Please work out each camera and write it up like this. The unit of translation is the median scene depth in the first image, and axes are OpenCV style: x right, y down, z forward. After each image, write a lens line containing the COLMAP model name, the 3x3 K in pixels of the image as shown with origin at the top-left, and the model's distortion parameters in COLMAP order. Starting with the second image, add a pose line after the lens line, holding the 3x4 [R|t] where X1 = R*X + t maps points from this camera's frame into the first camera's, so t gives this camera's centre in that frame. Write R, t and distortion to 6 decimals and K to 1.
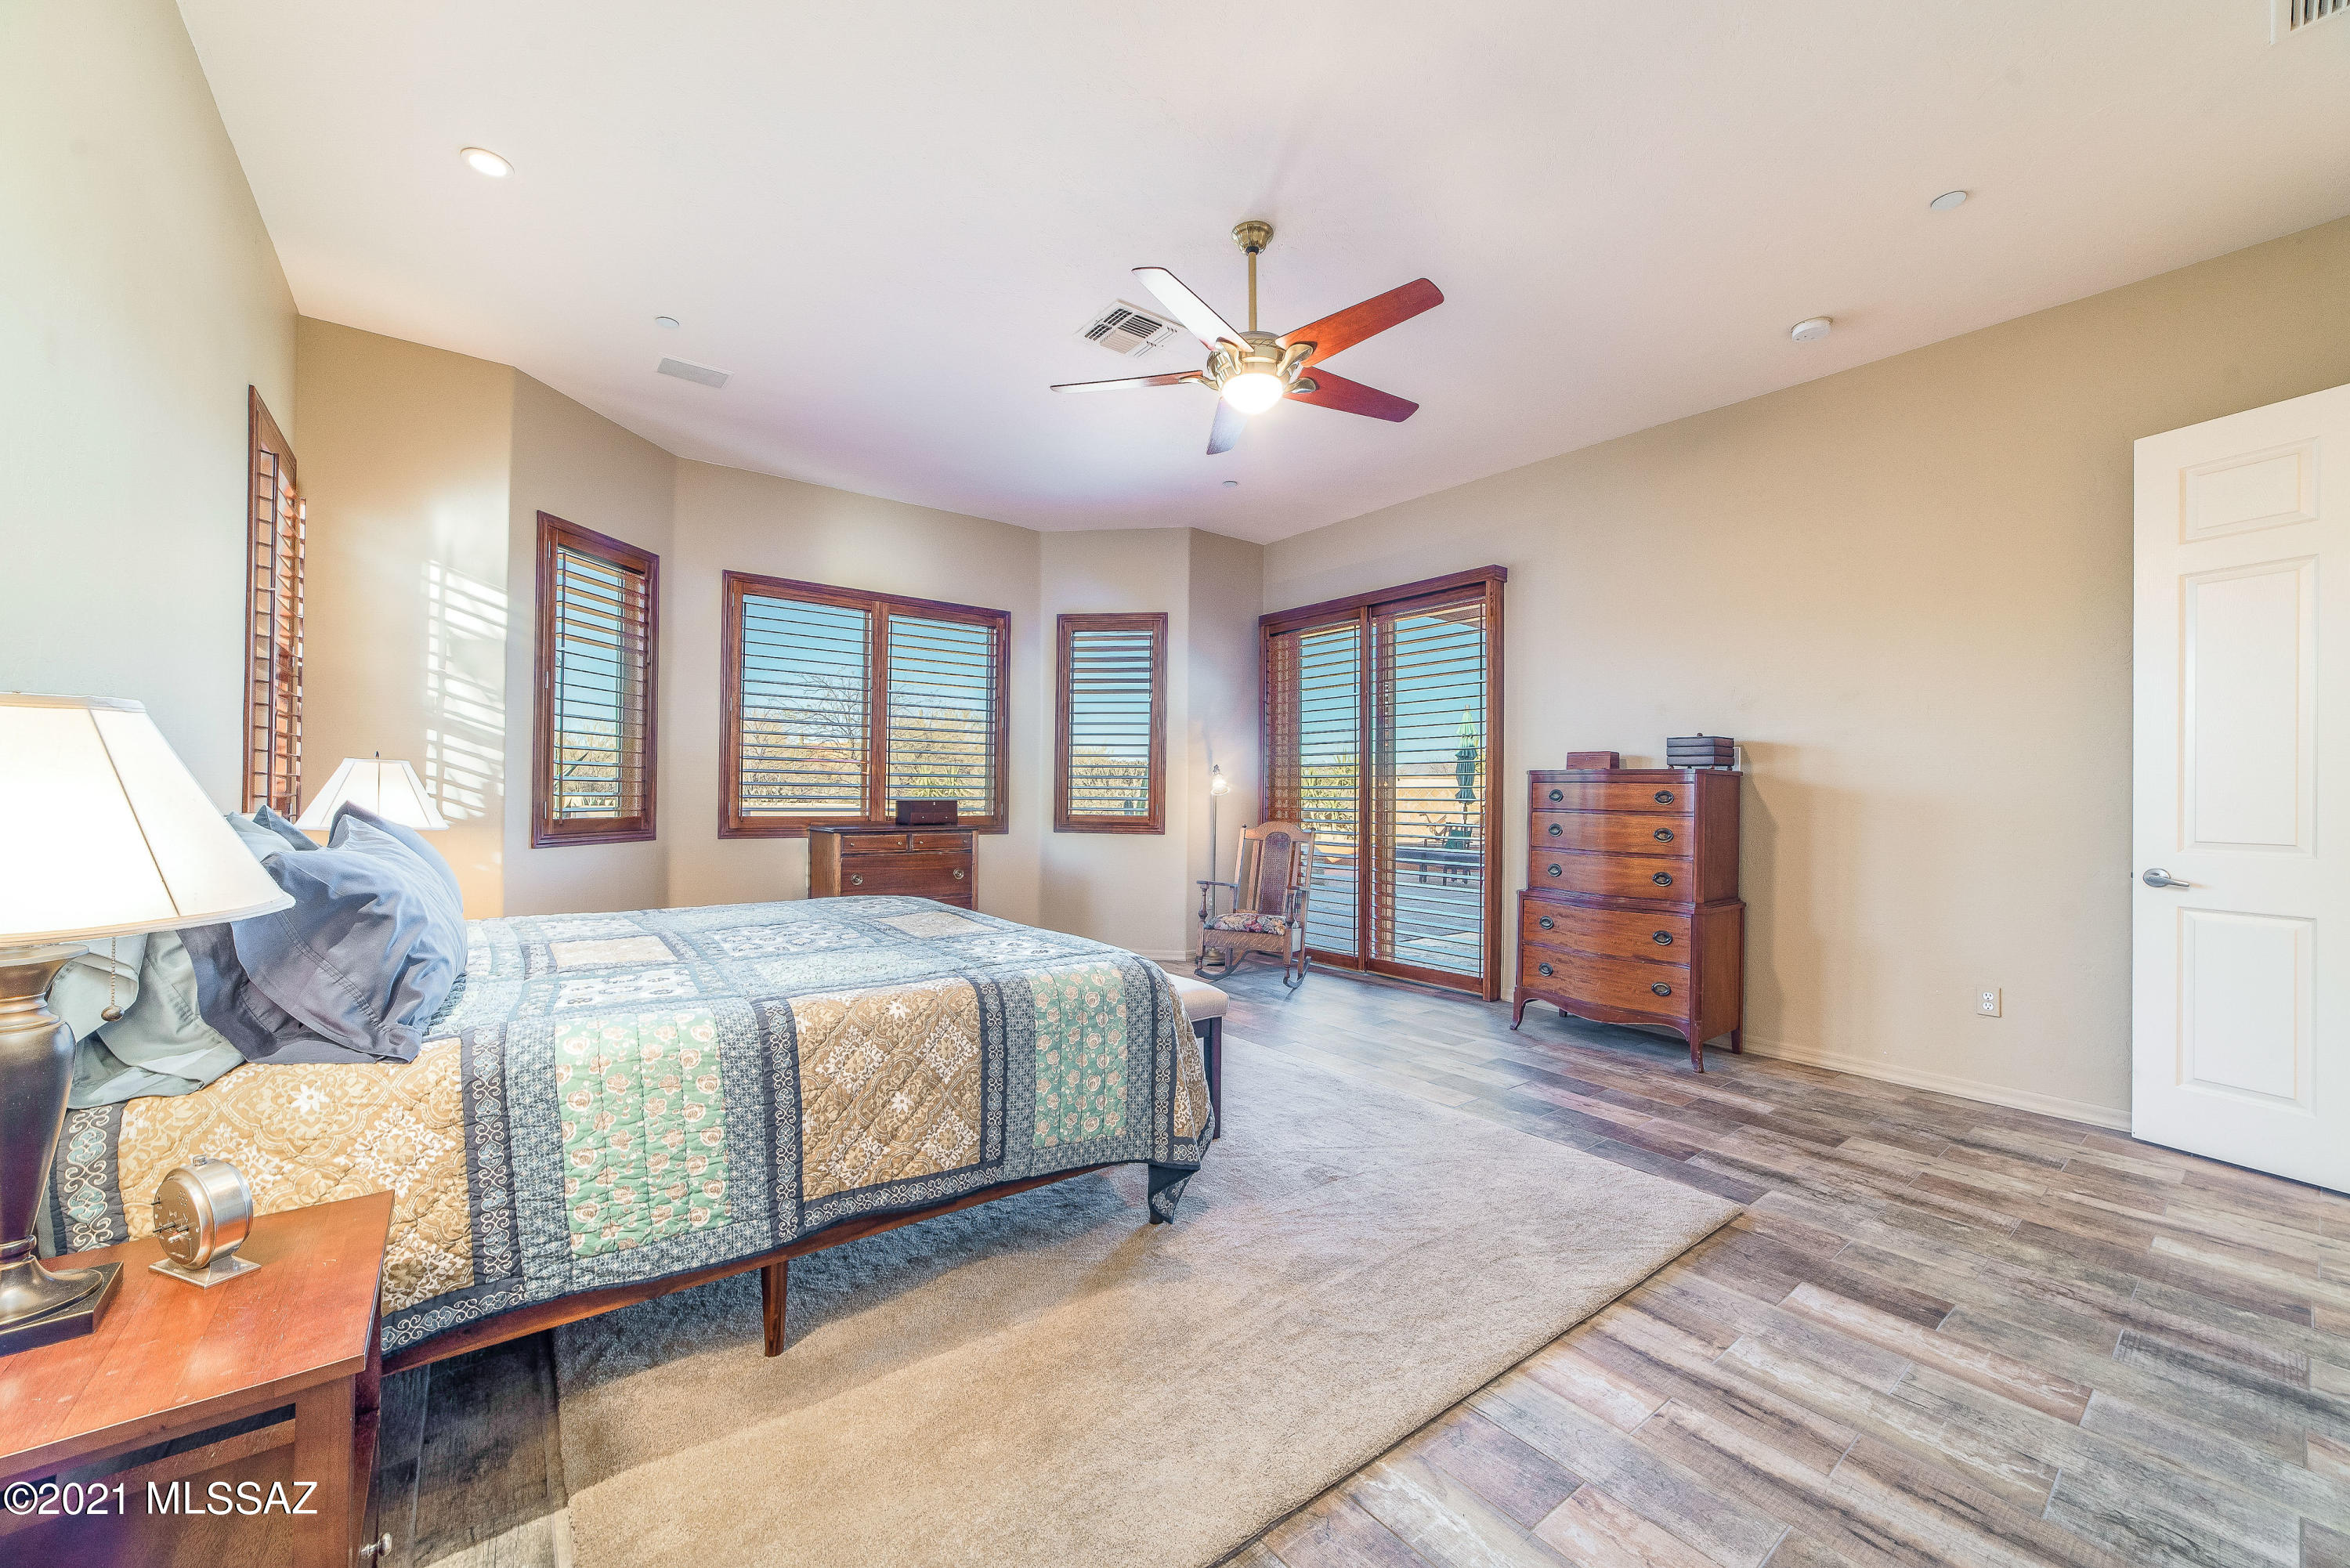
lens RADIAL K [[902.6, 0, 1165.0], [0, 902.6, 791.0], [0, 0, 1]] dist [-0.009875, 0.002855]
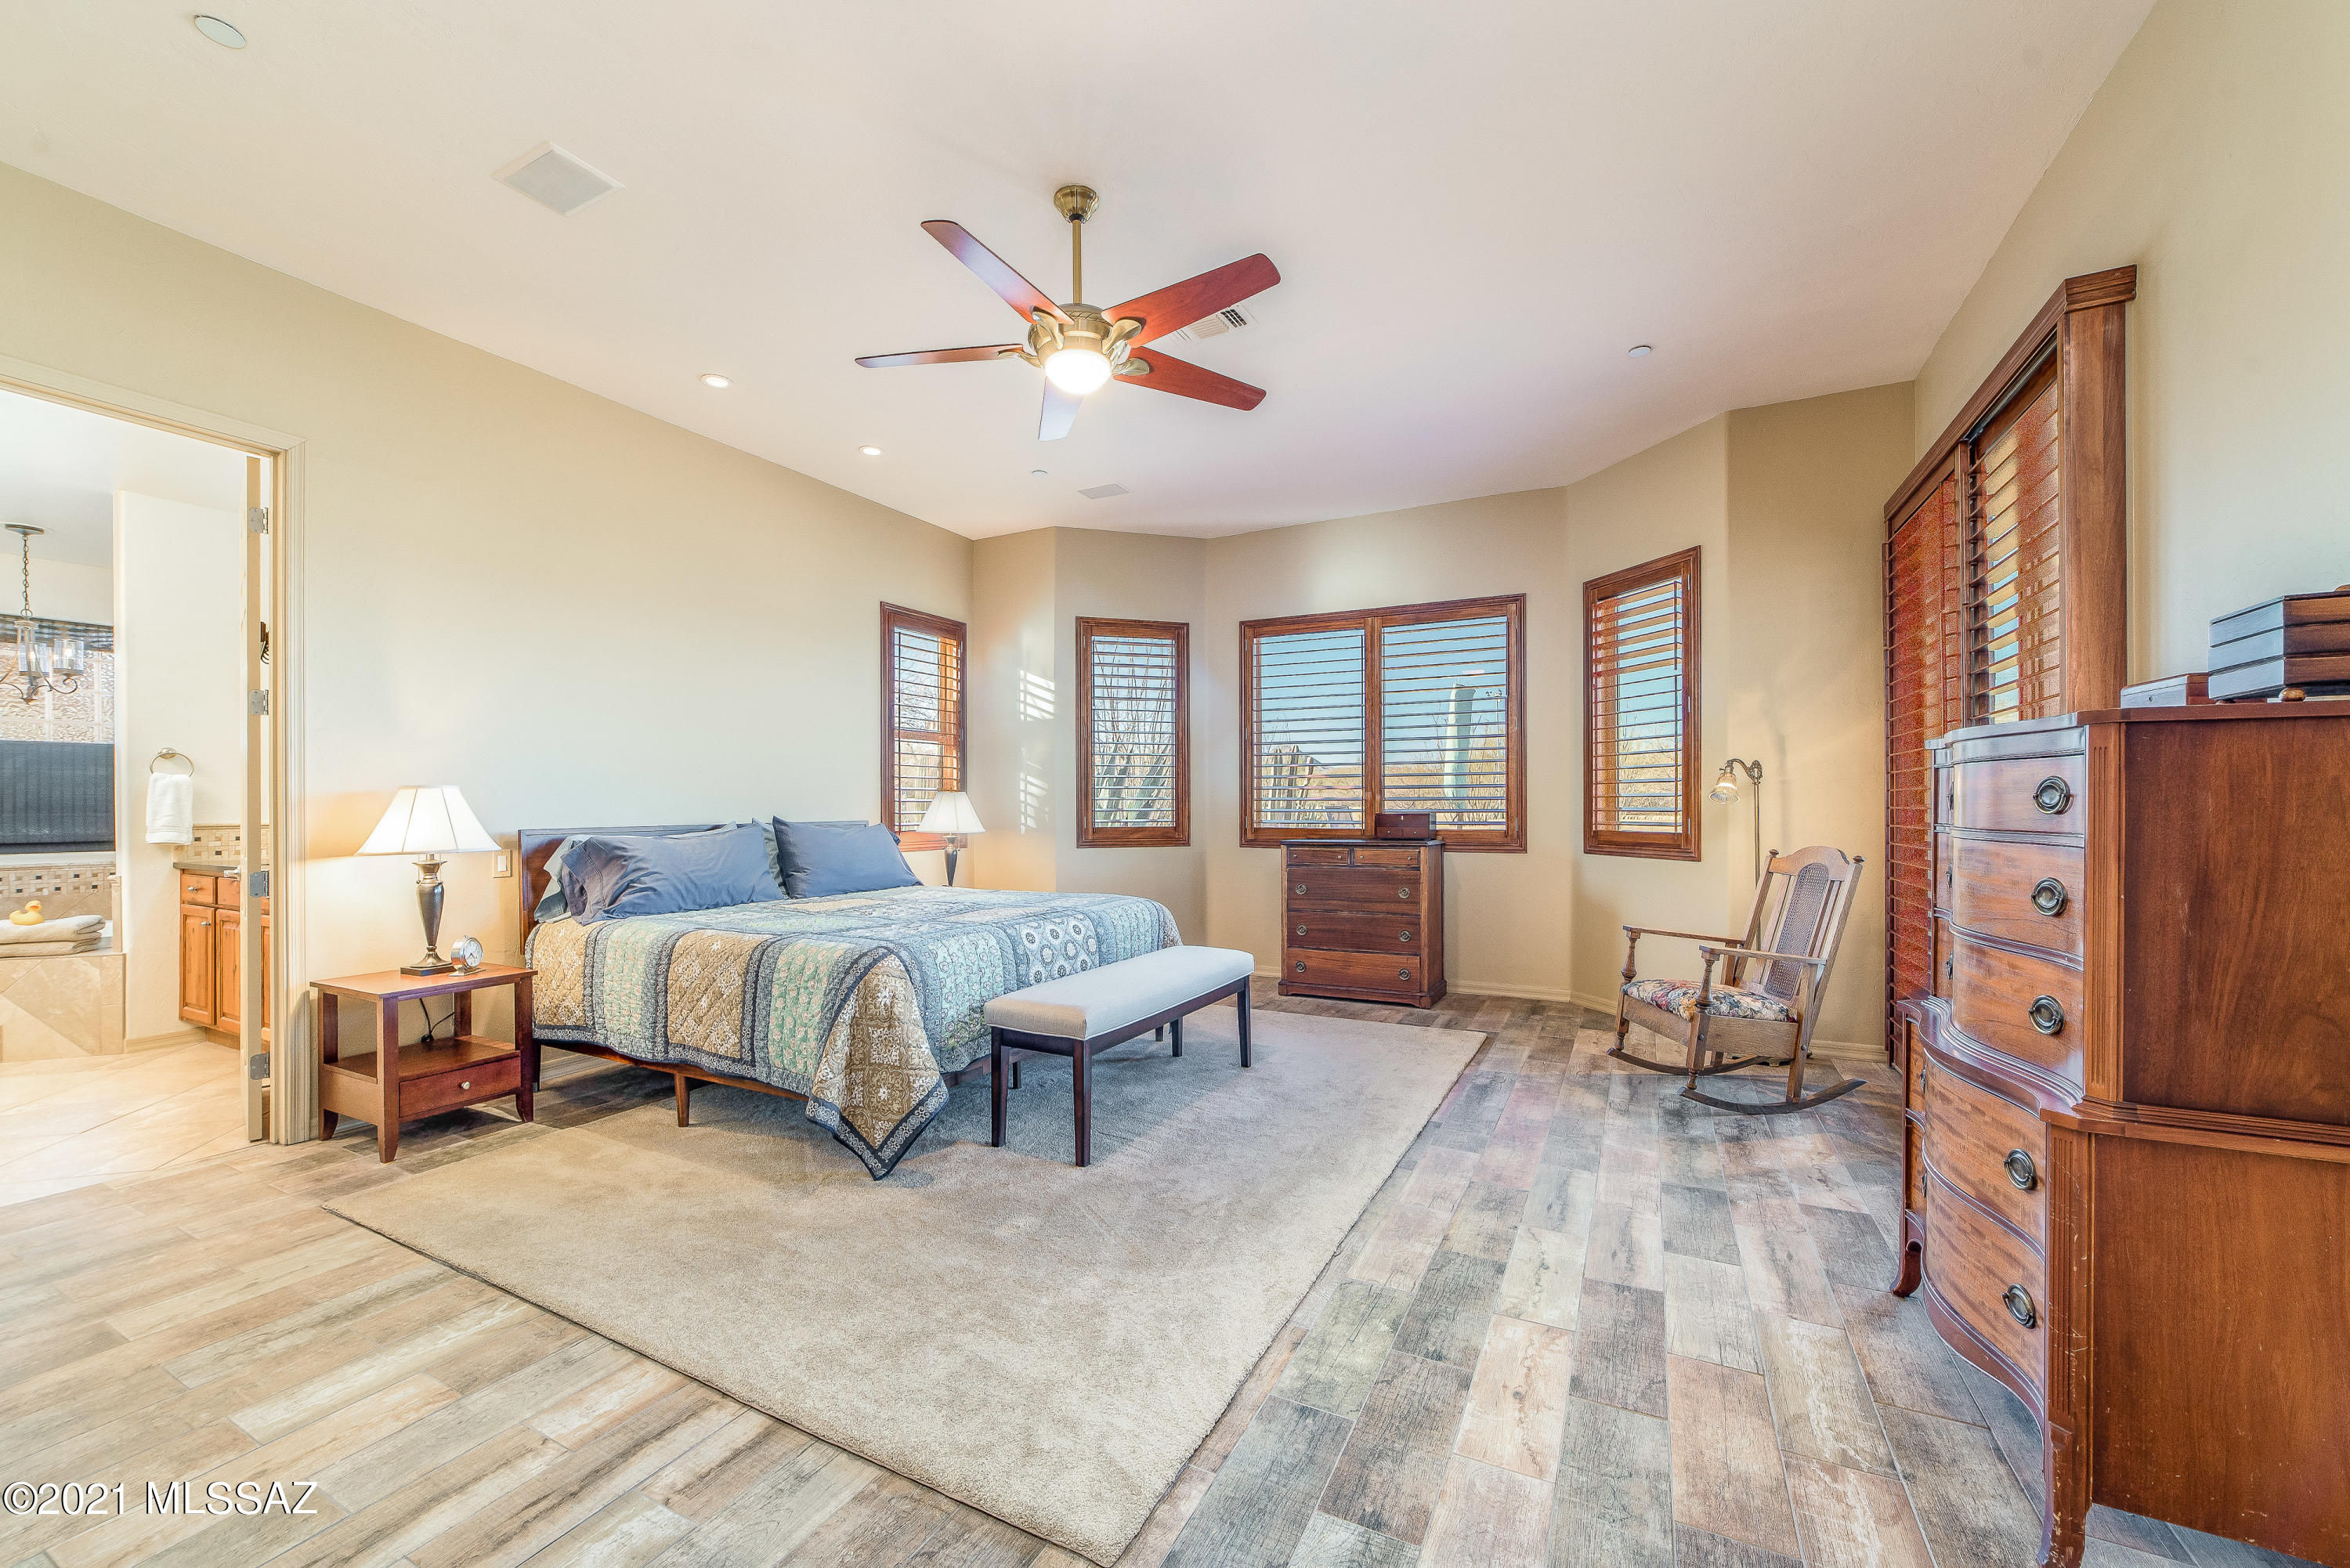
lens RADIAL K [[902.6, 0, 1141.9], [0, 902.6, 814.8], [0, 0, 1]] dist [-0.009875, 0.002855]
pose [[0.424473, -0.002728, -0.905436, 0.679660], [0.011131, 0.999936, 0.002206, 0.008259], [0.905372, -0.011015, 0.424476, 0.470304]]
